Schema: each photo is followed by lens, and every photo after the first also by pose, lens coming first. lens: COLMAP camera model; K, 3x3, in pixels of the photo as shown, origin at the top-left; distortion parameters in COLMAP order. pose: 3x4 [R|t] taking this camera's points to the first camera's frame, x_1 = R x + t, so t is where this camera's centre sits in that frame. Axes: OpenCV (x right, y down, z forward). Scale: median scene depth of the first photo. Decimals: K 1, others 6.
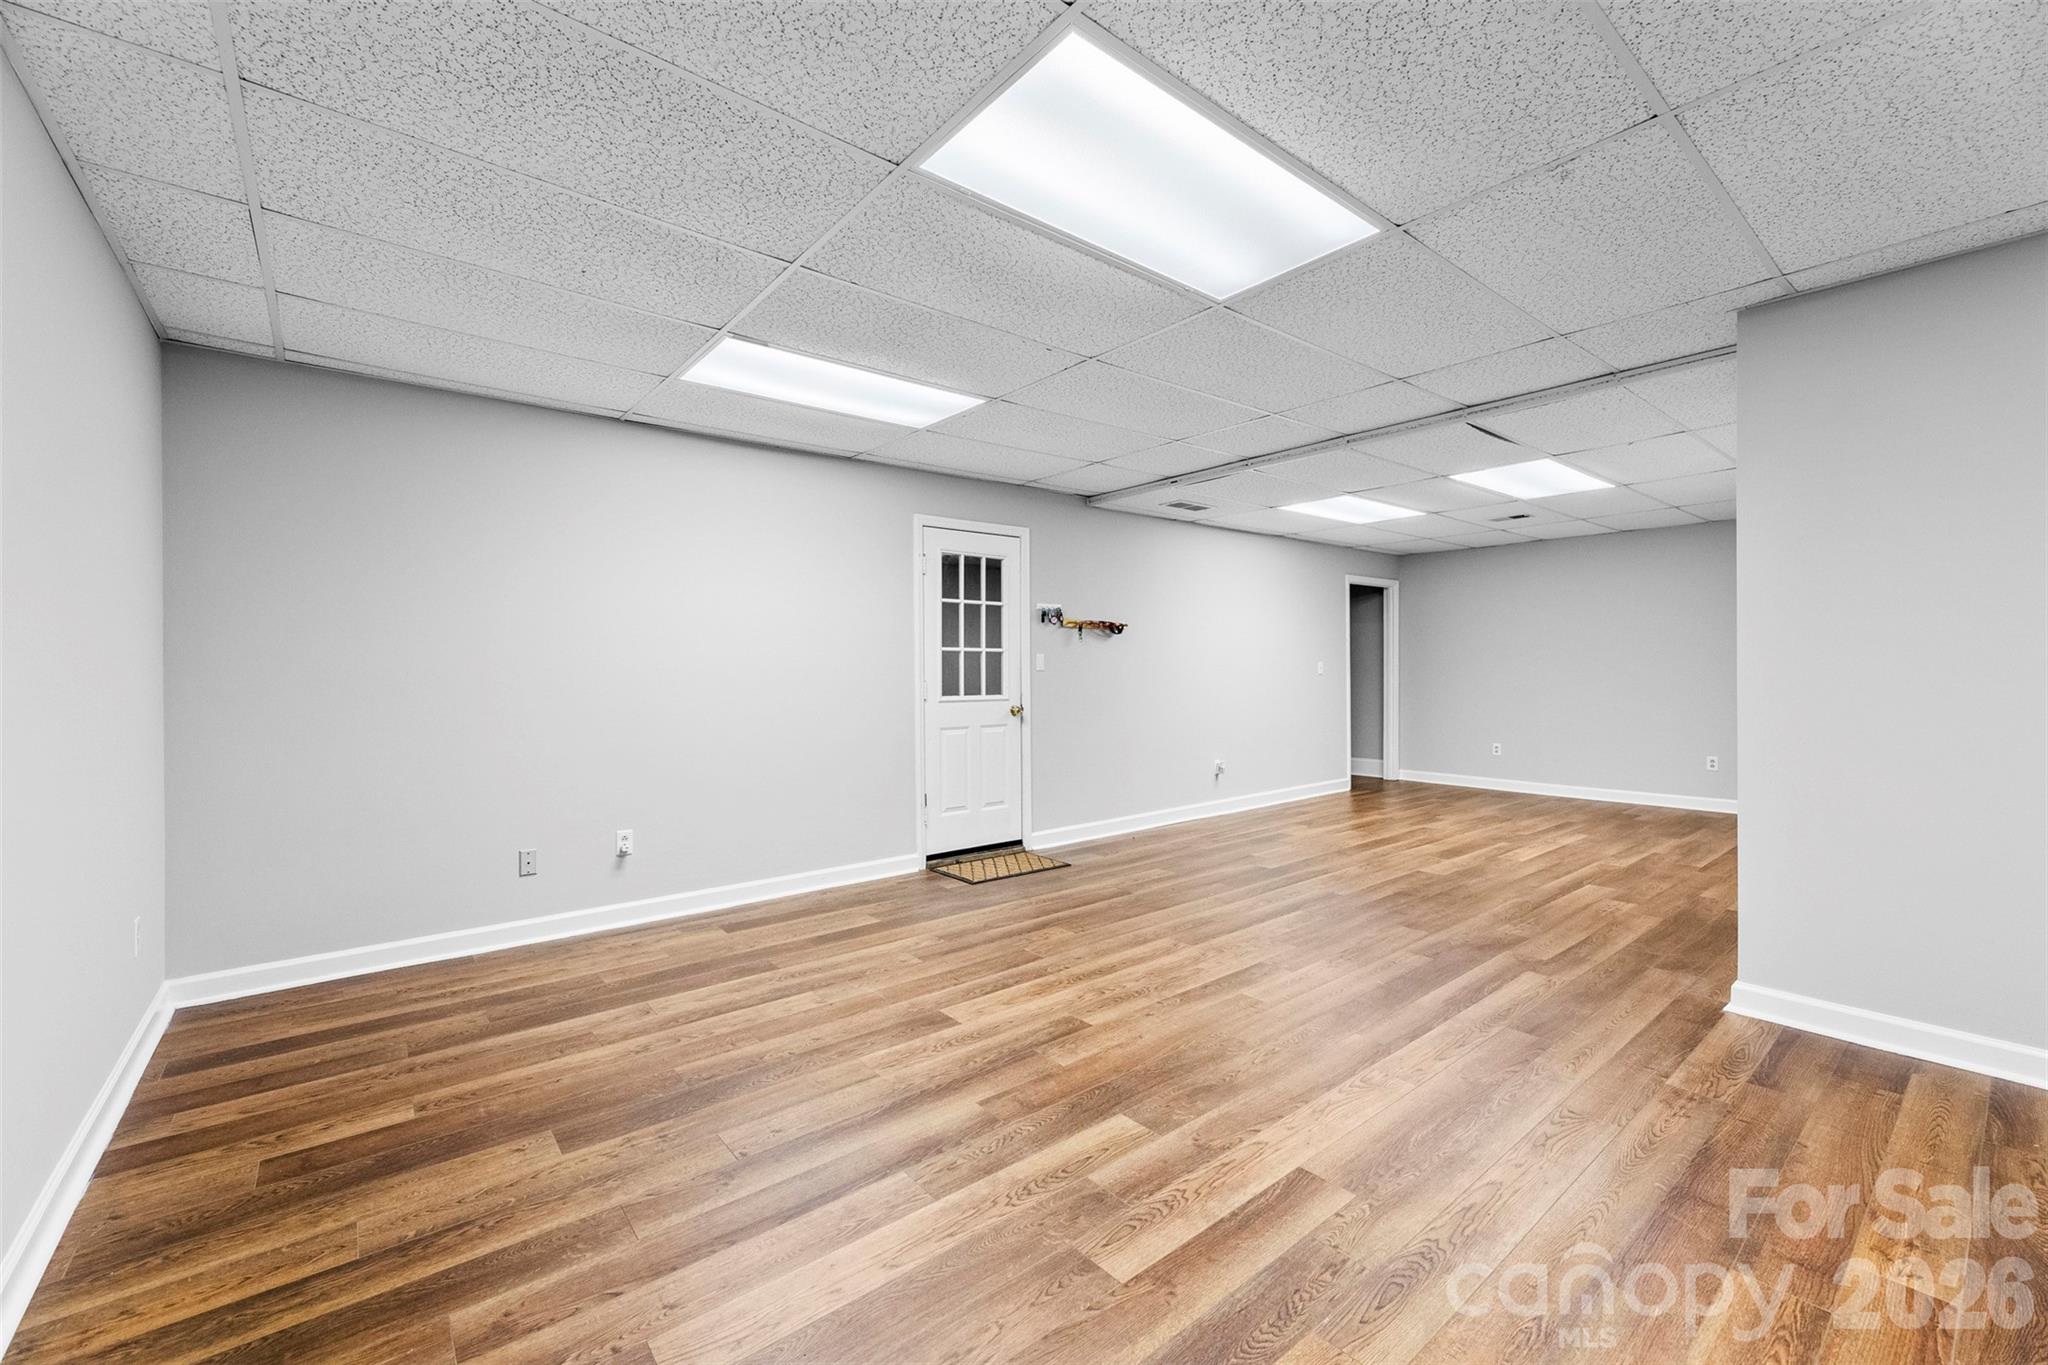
lens RADIAL K [[829.9, 0, 1023.9], [0, 829.9, 676.7], [0, 0, 1]] dist [-0.001232, -0.000143]
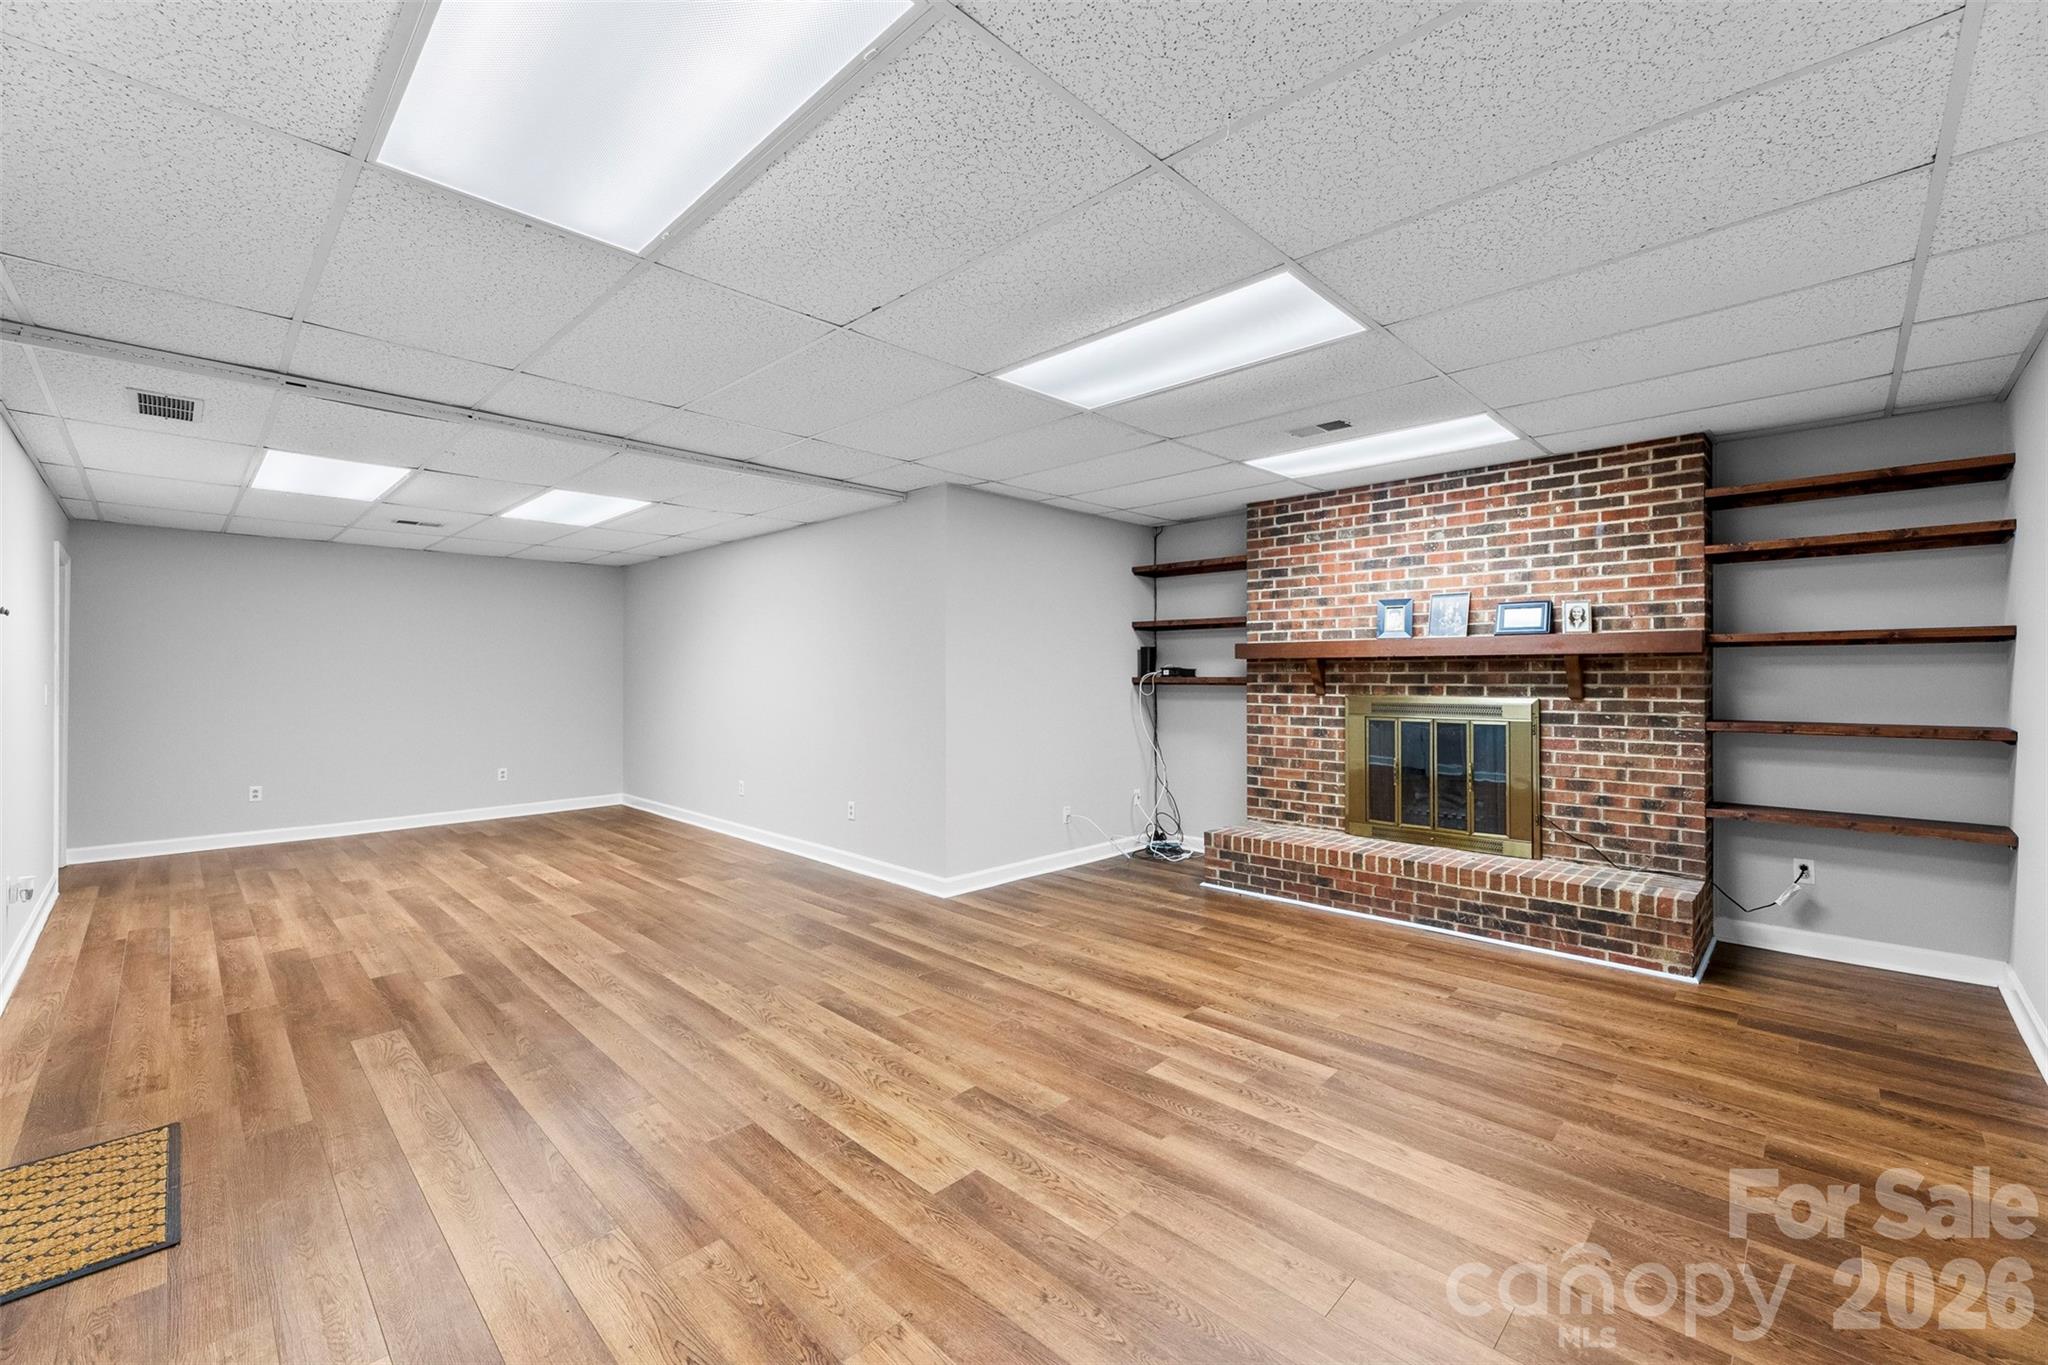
lens RADIAL K [[829.9, 0, 1024.3], [0, 829.9, 676.6], [0, 0, 1]] dist [-0.001232, -0.000143]
pose [[-0.112480, 0.004383, 0.993644, -0.866749], [0.011627, 0.999928, -0.003095, -0.038478], [-0.993586, 0.011205, -0.112523, 1.059785]]
